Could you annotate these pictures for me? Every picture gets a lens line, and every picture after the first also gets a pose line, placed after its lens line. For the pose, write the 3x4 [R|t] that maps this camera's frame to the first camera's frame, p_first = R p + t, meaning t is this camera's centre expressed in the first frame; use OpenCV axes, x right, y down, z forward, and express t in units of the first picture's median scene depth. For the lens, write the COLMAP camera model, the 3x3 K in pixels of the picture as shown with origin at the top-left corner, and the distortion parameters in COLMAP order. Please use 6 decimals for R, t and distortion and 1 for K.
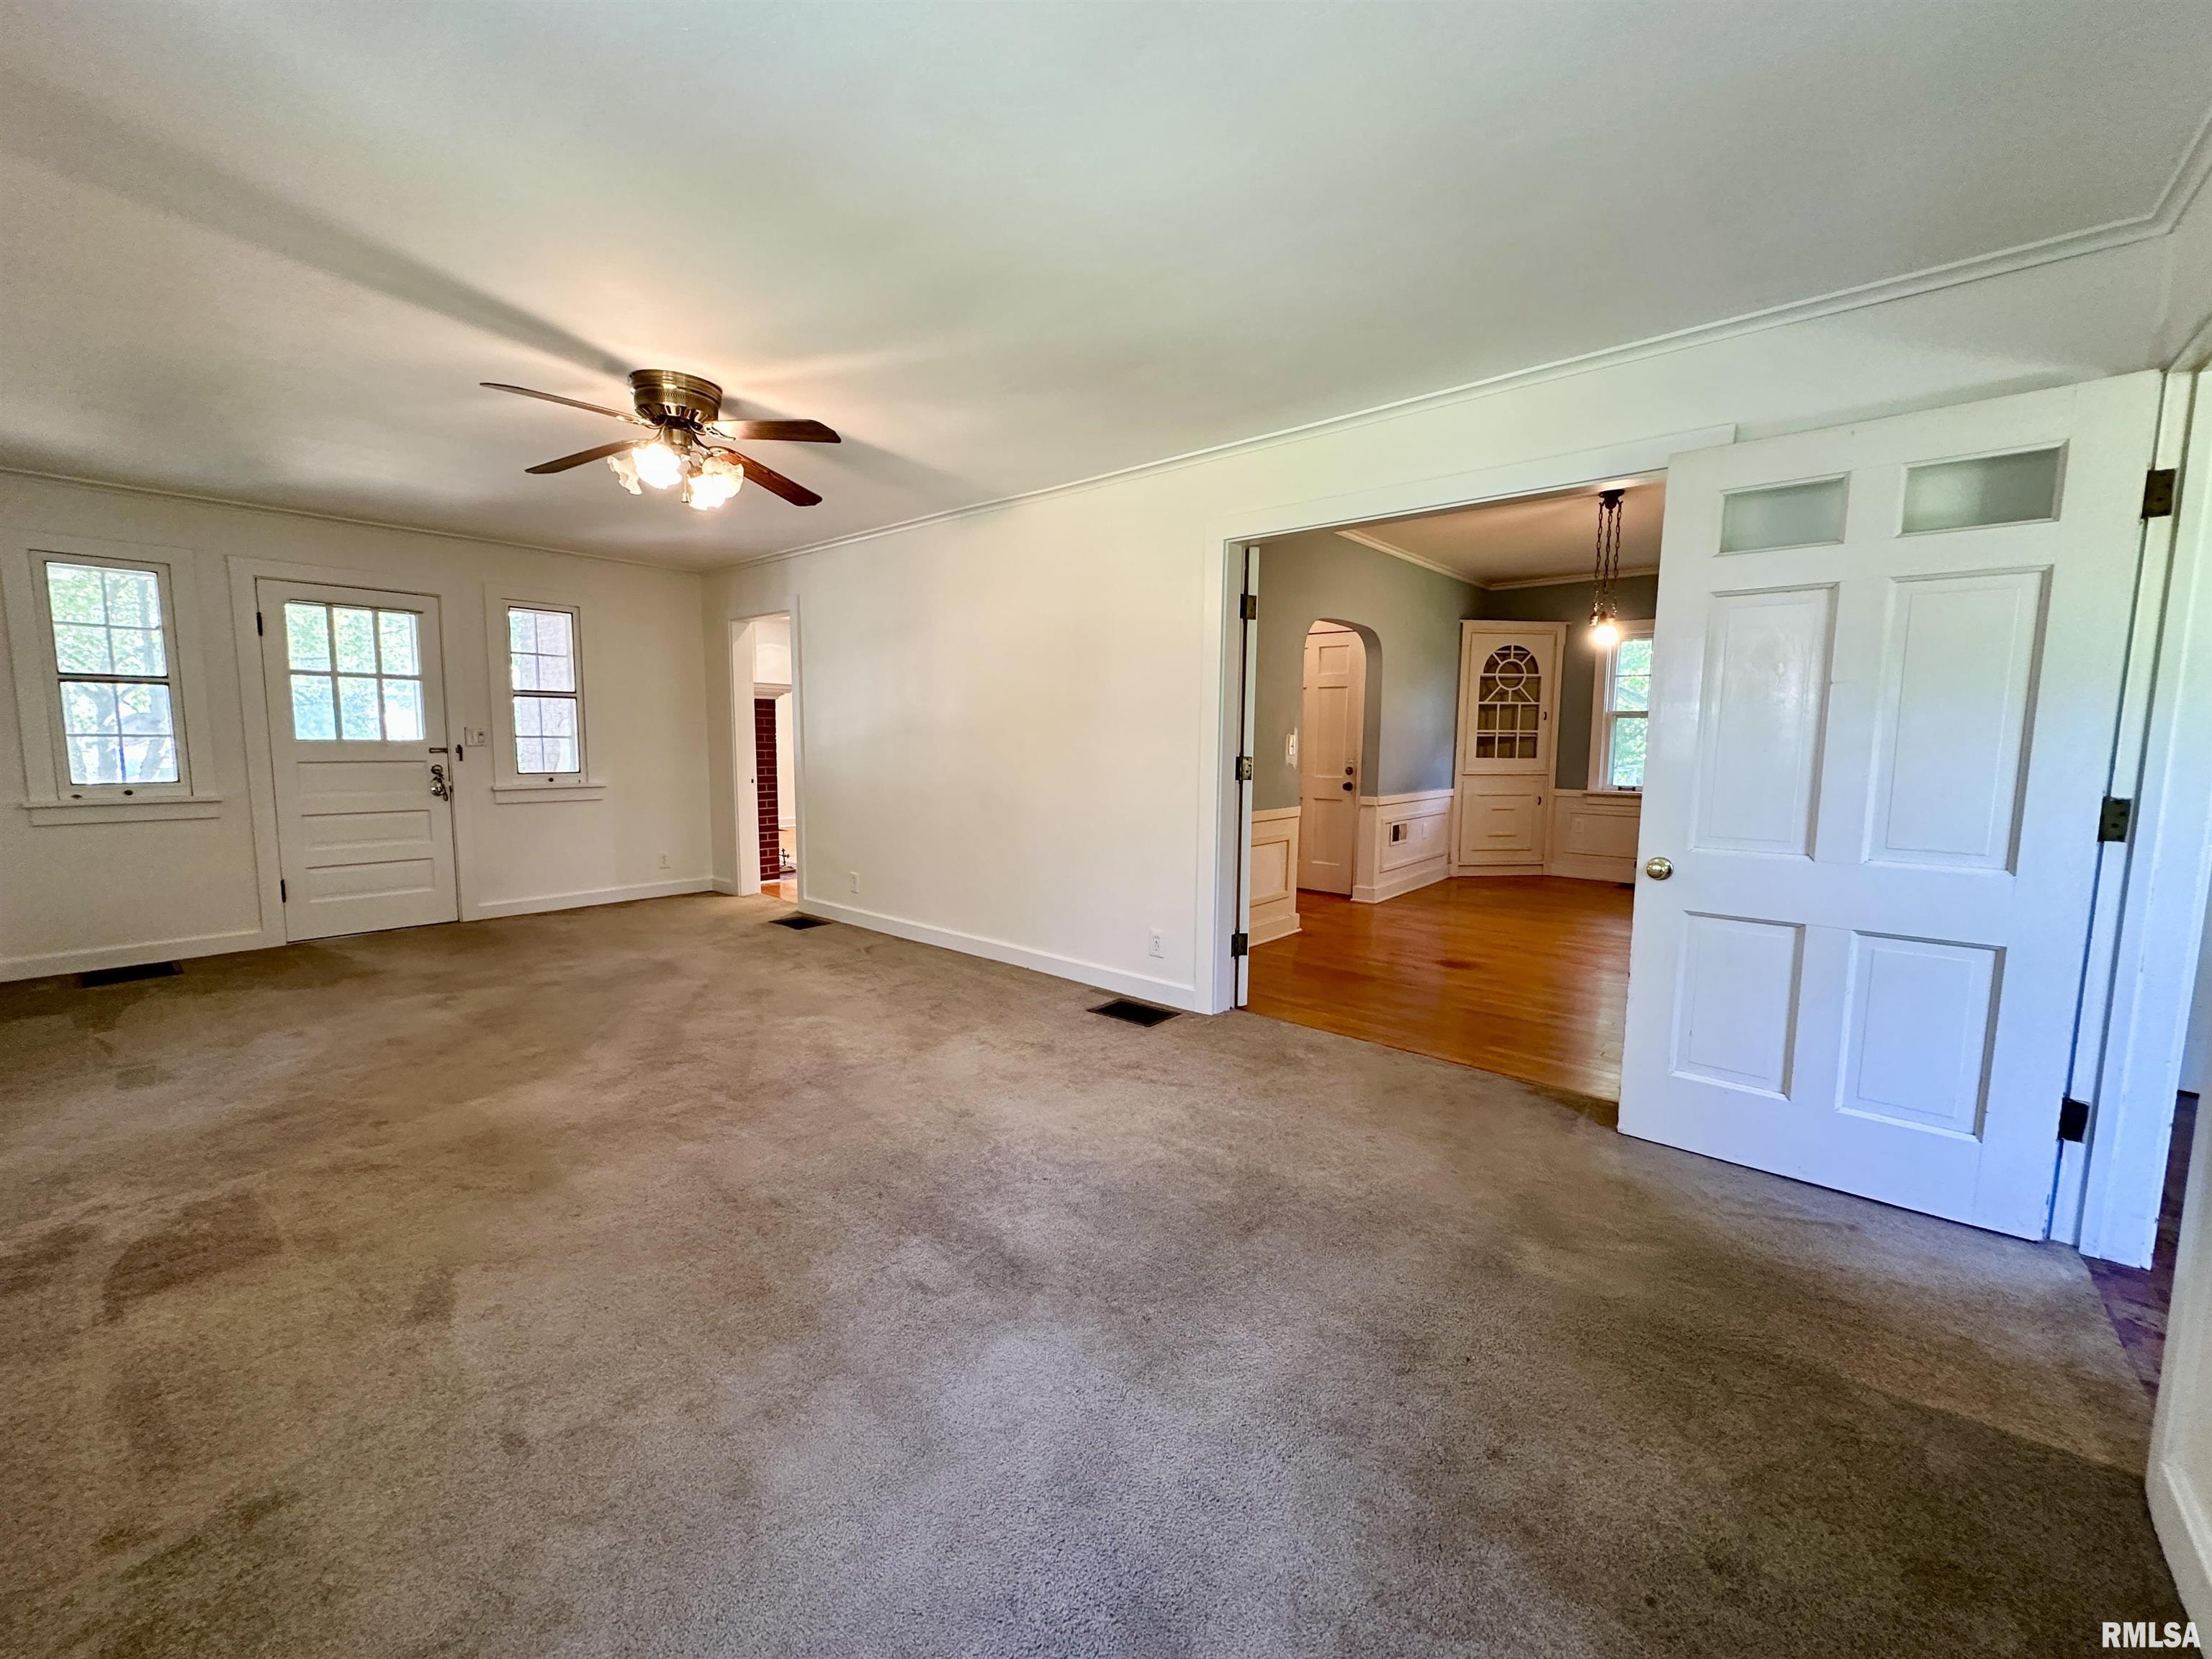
lens RADIAL K [[881.1, 0, 1111.8], [0, 881.1, 835.0], [0, 0, 1]] dist [-0.003688, 0.000809]
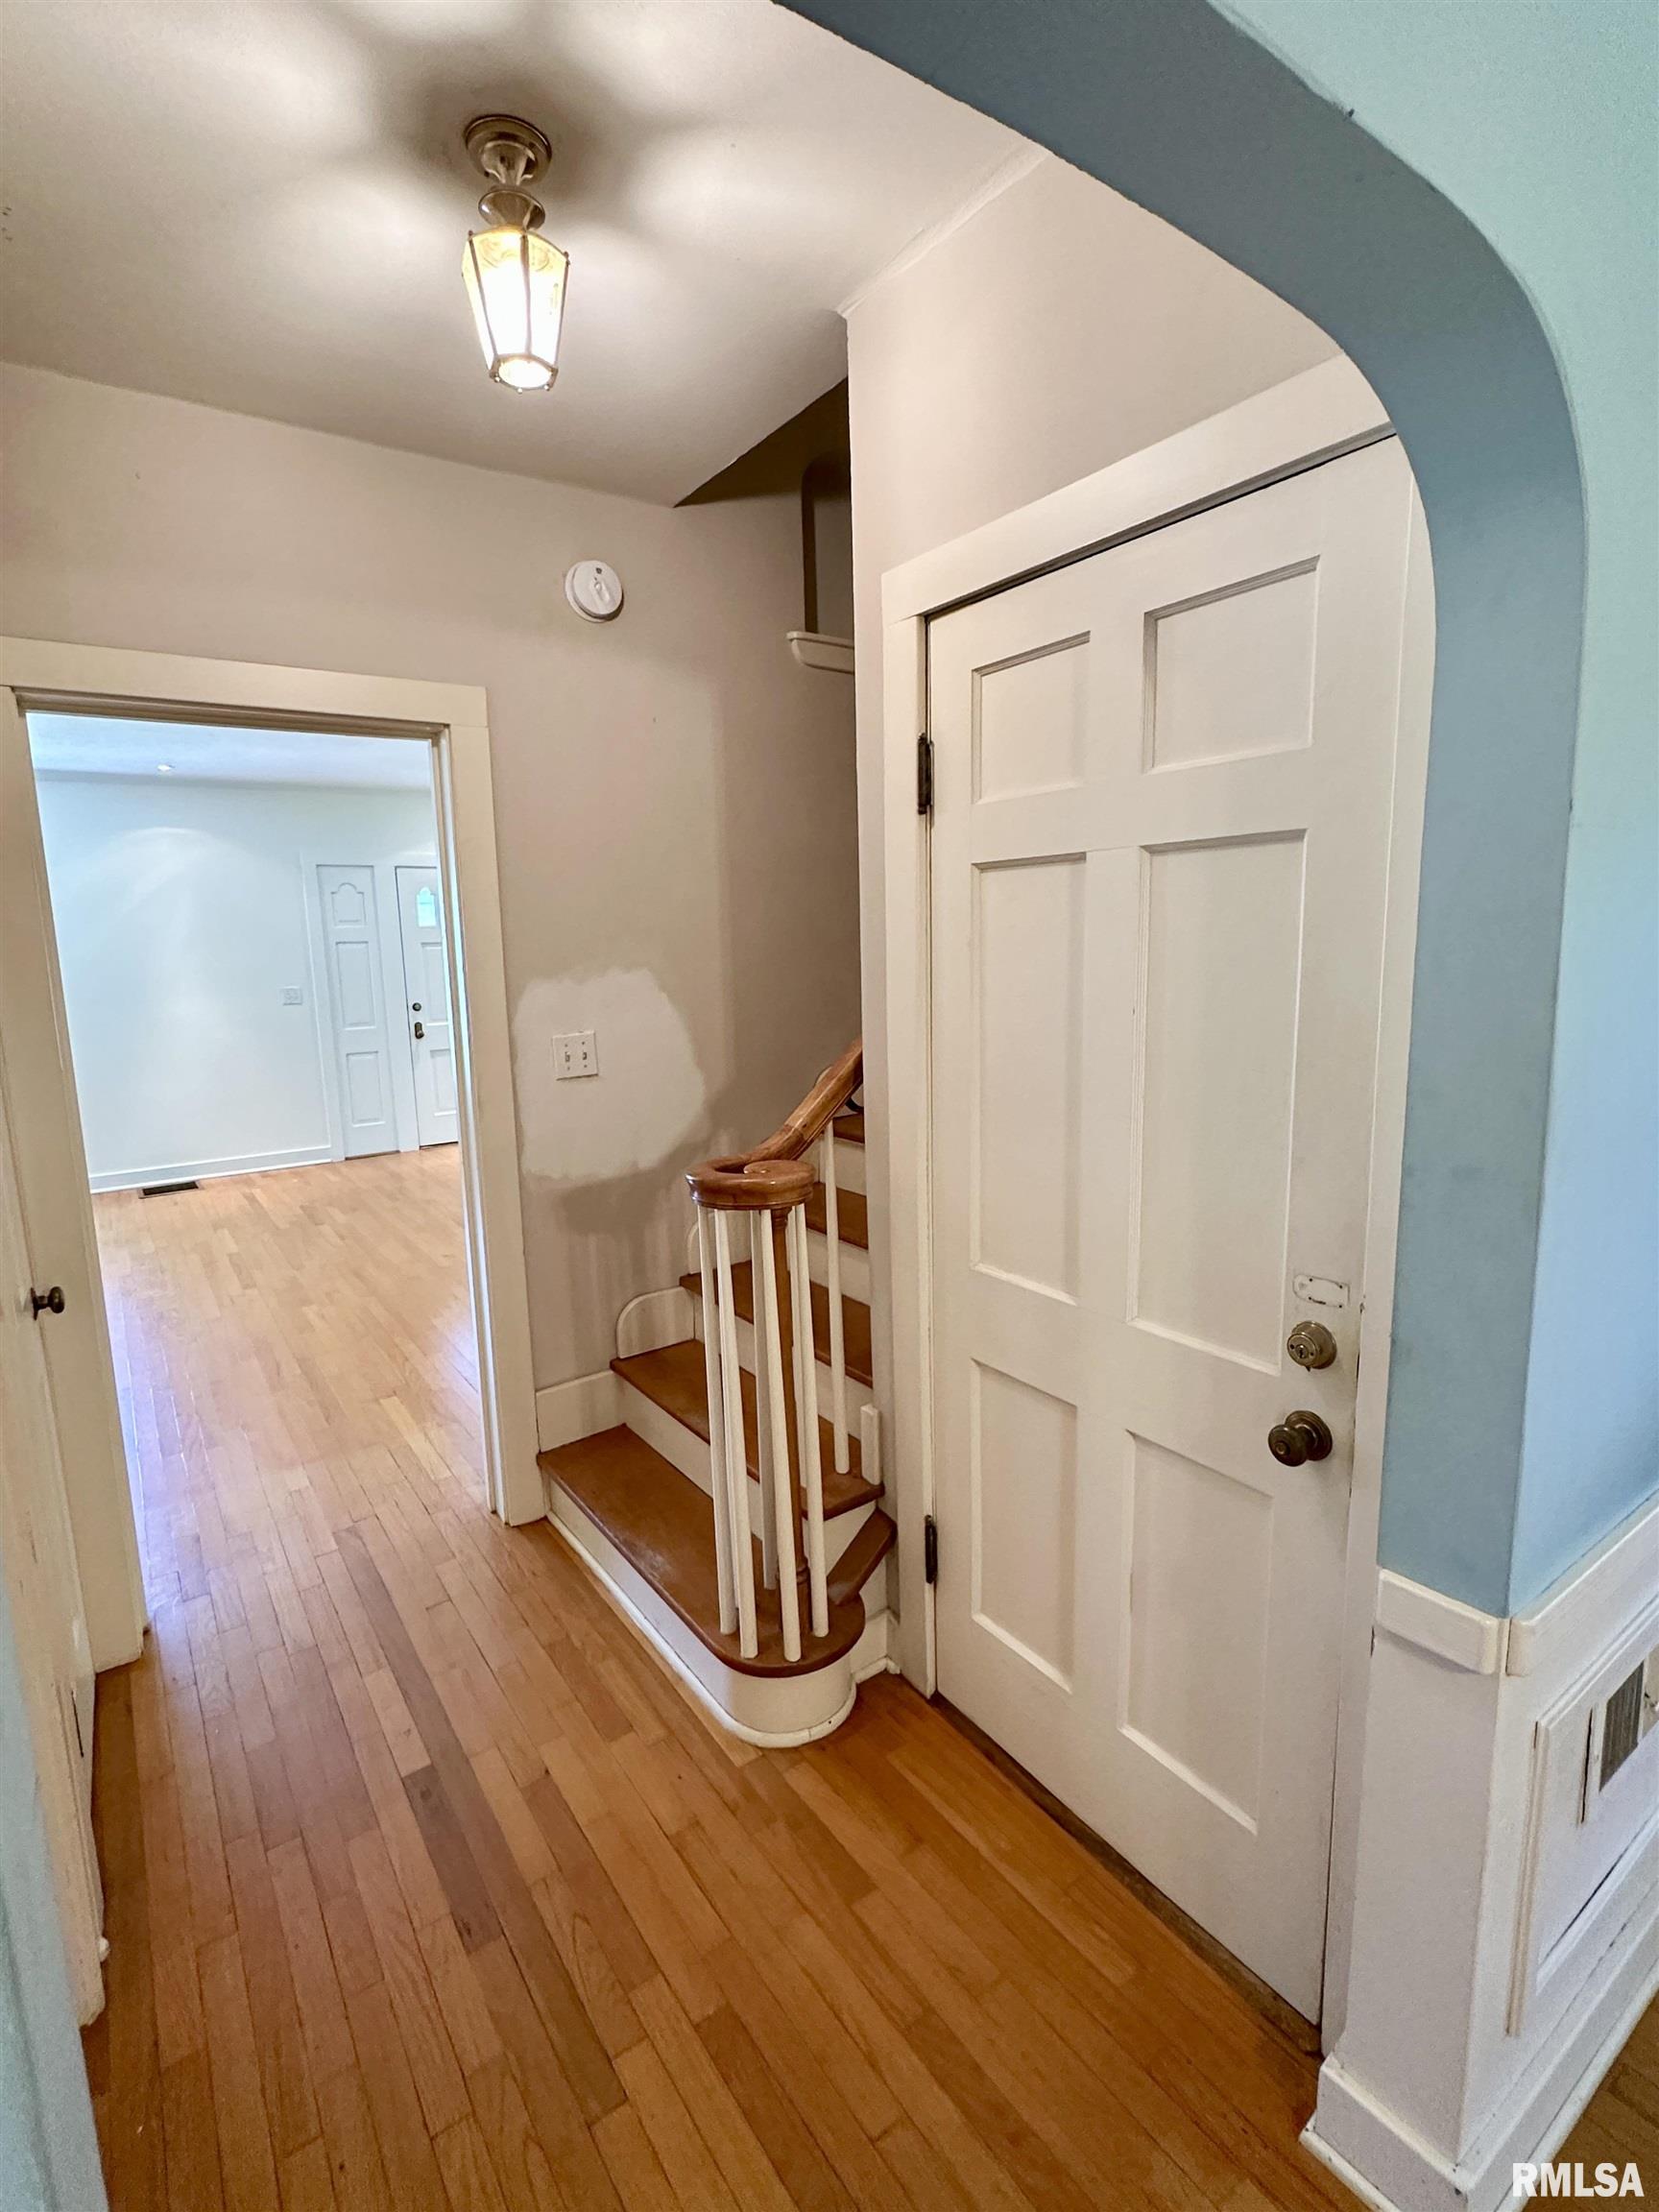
lens RADIAL K [[1048.1, 0, 820.9], [0, 1048.1, 1108.6], [0, 0, 1]] dist [-0.005048, 0.002007]
pose [[0.966197, 0.006142, -0.257733, 0.204904], [0.006478, 0.998822, 0.048088, -0.113201], [0.257725, -0.048132, 0.965019, 0.699762]]
